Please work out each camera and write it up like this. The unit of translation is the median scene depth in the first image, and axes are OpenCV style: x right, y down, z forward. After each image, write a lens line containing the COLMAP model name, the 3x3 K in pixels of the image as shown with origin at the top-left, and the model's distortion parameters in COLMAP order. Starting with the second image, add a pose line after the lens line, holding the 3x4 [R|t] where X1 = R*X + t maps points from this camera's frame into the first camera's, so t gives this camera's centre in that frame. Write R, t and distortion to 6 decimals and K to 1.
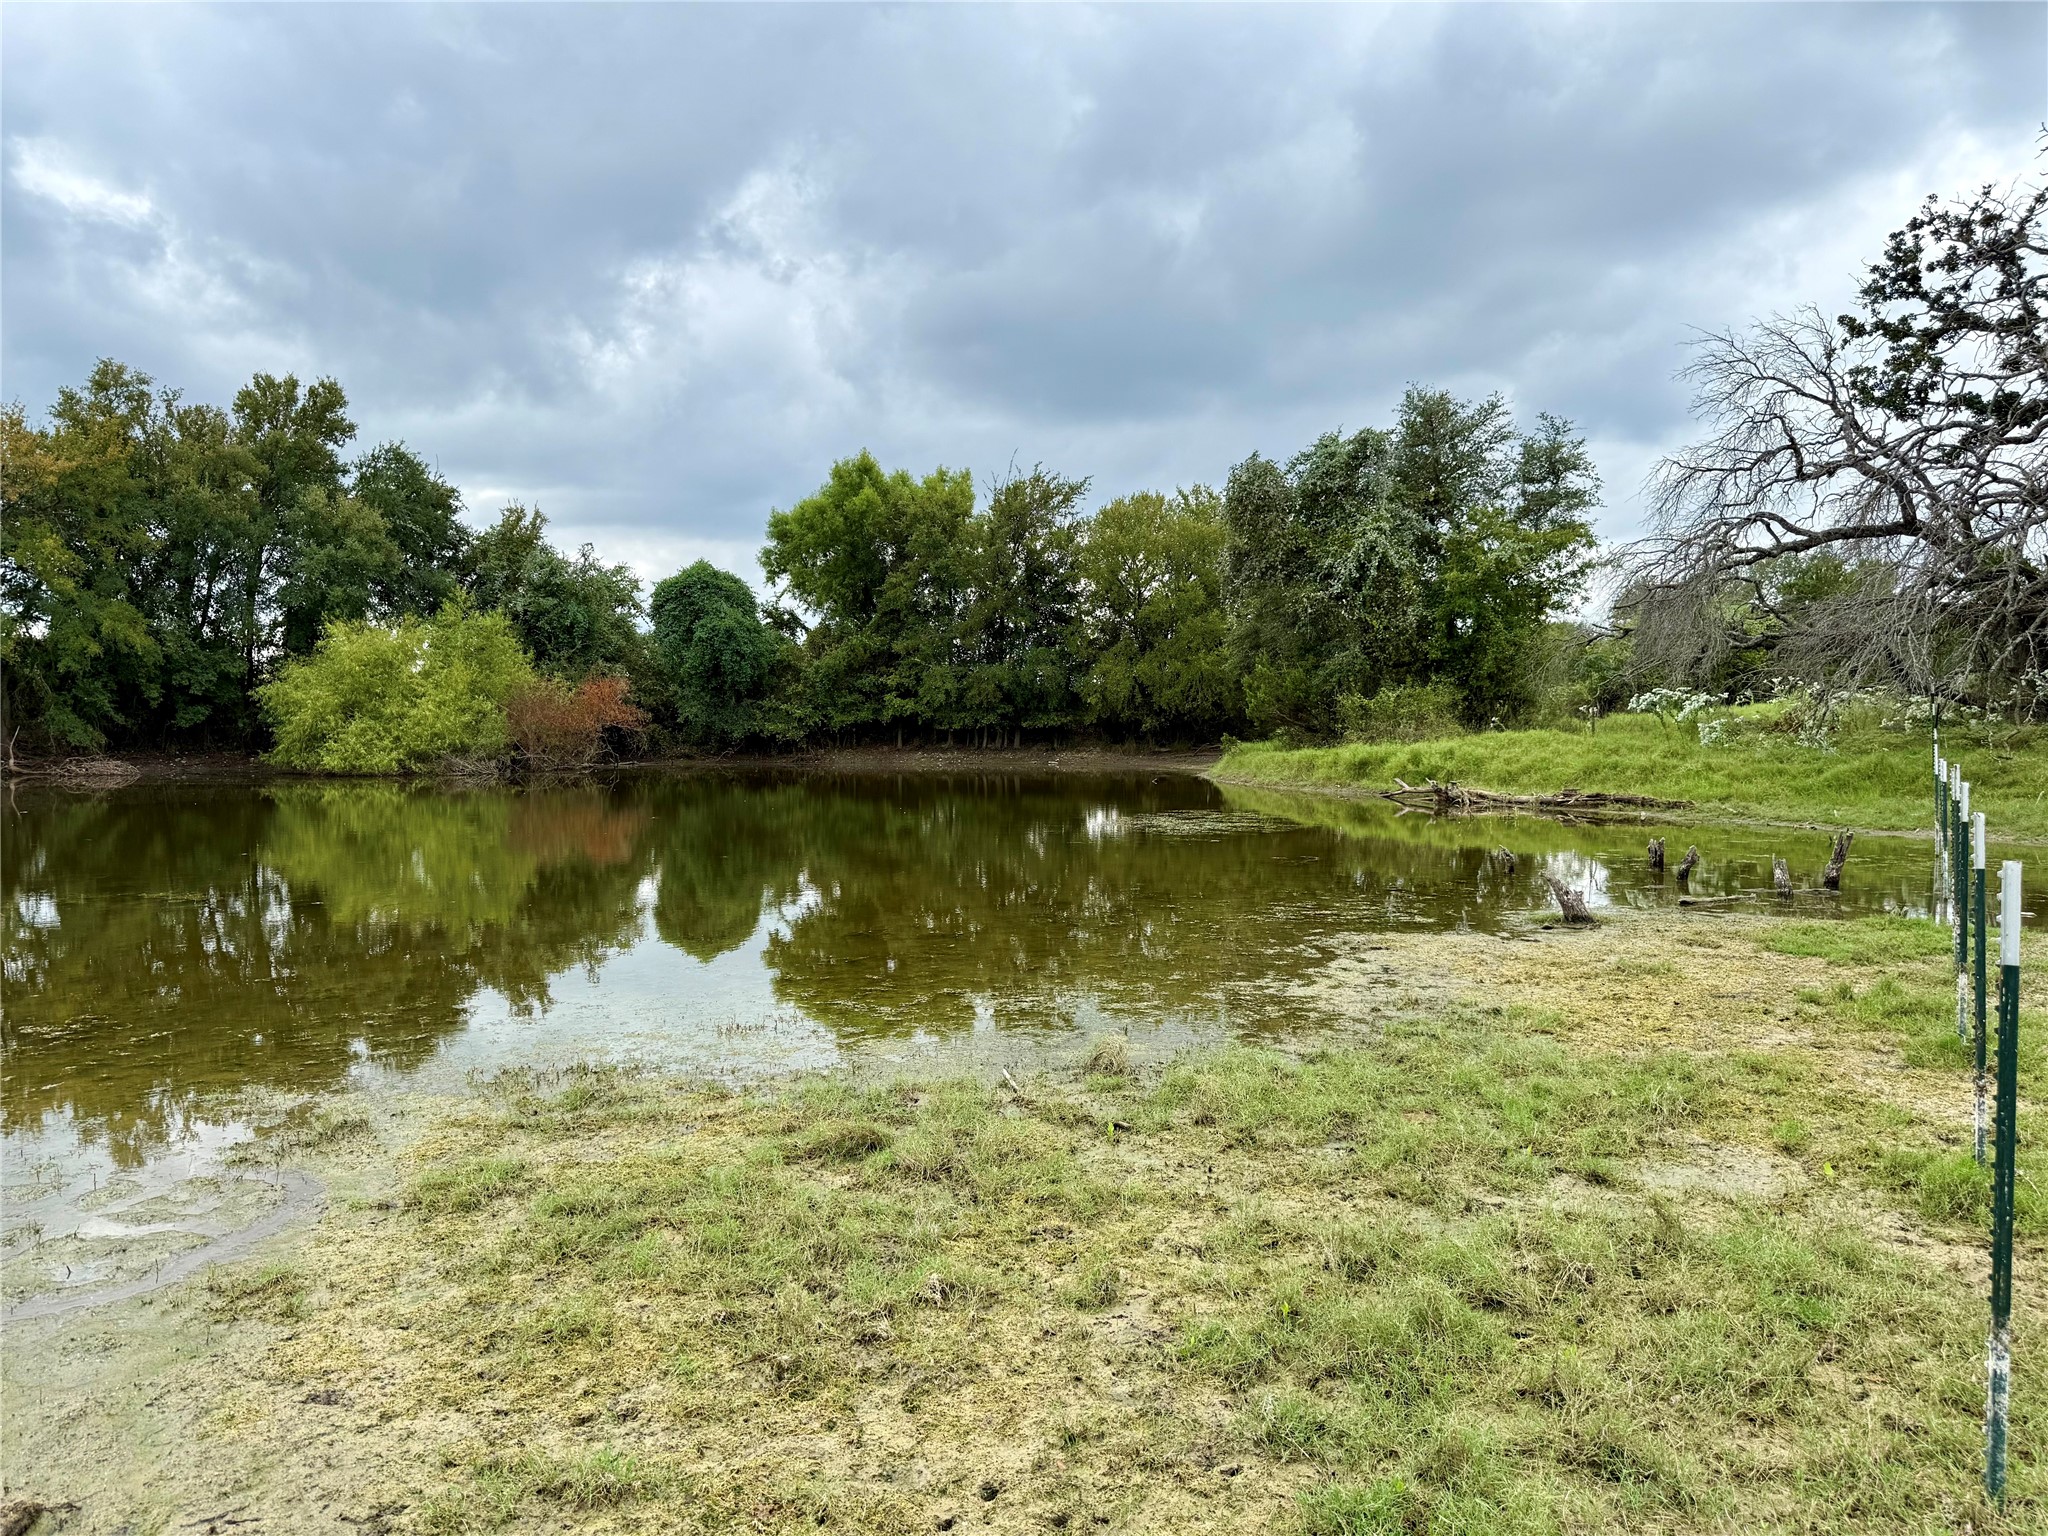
lens RADIAL K [[1419.6, 0, 1023.6], [0, 1419.6, 771.7], [0, 0, 1]] dist [0.009476, 0.000646]
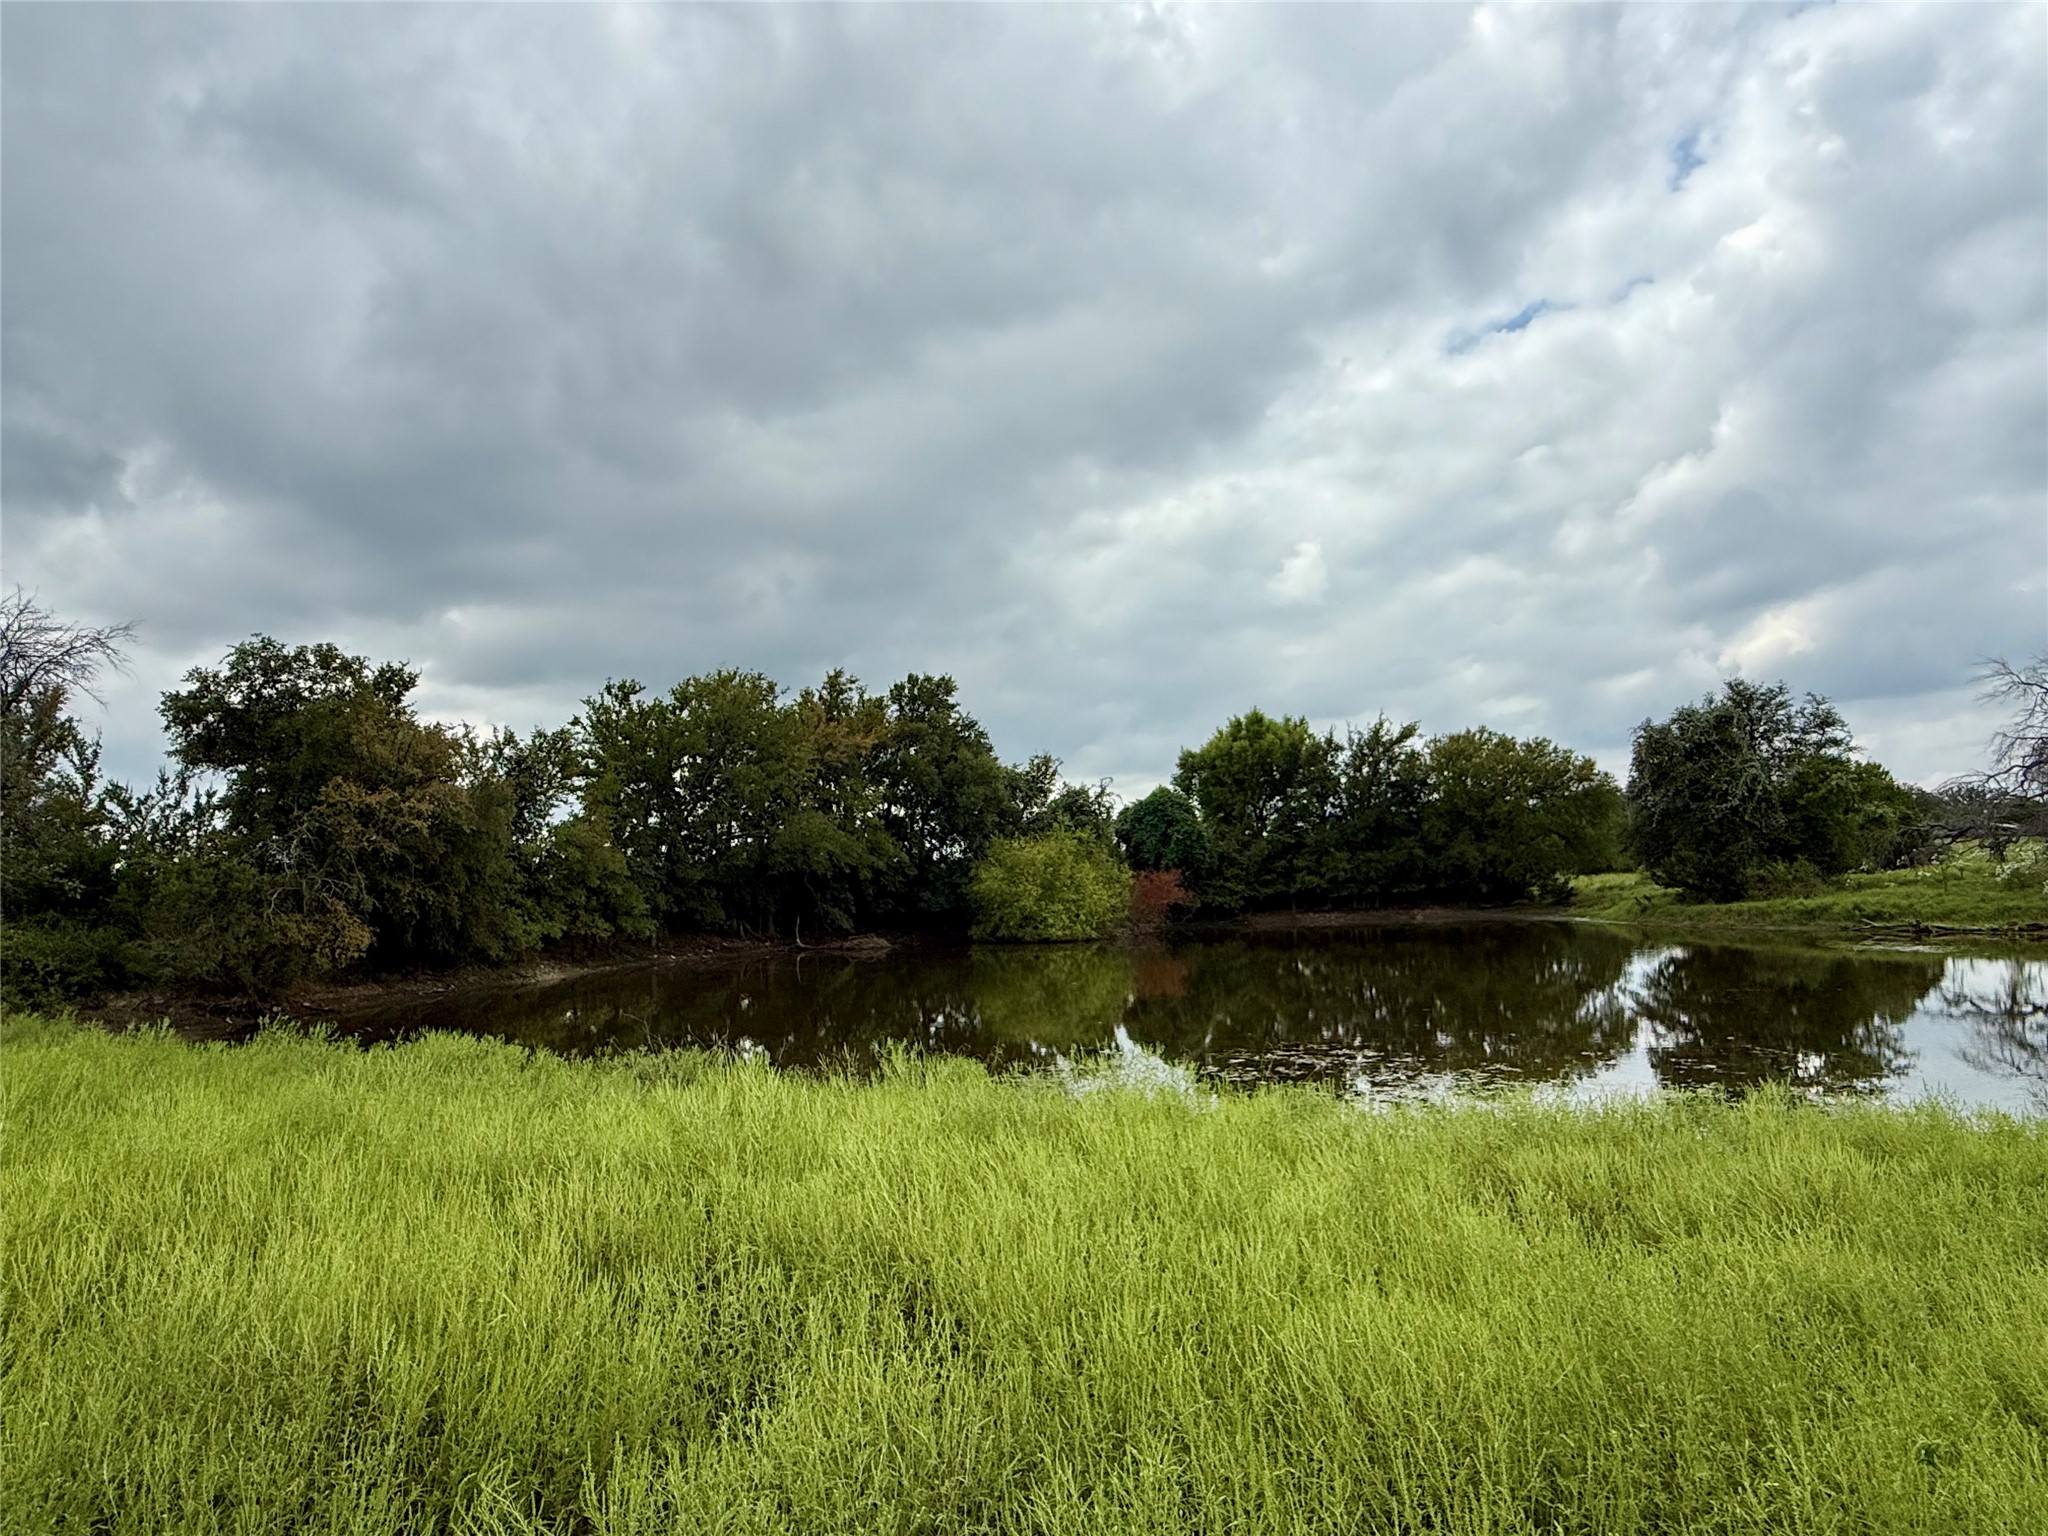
lens RADIAL K [[1199.5, 0, 1026.1], [0, 1199.5, 764.1], [0, 0, 1]] dist [-0.002142, -0.000127]
pose [[0.996378, -0.024624, 0.081397, -0.568839], [0.035328, 0.990514, -0.132796, -0.015448], [-0.077354, 0.135191, 0.987795, -0.248479]]
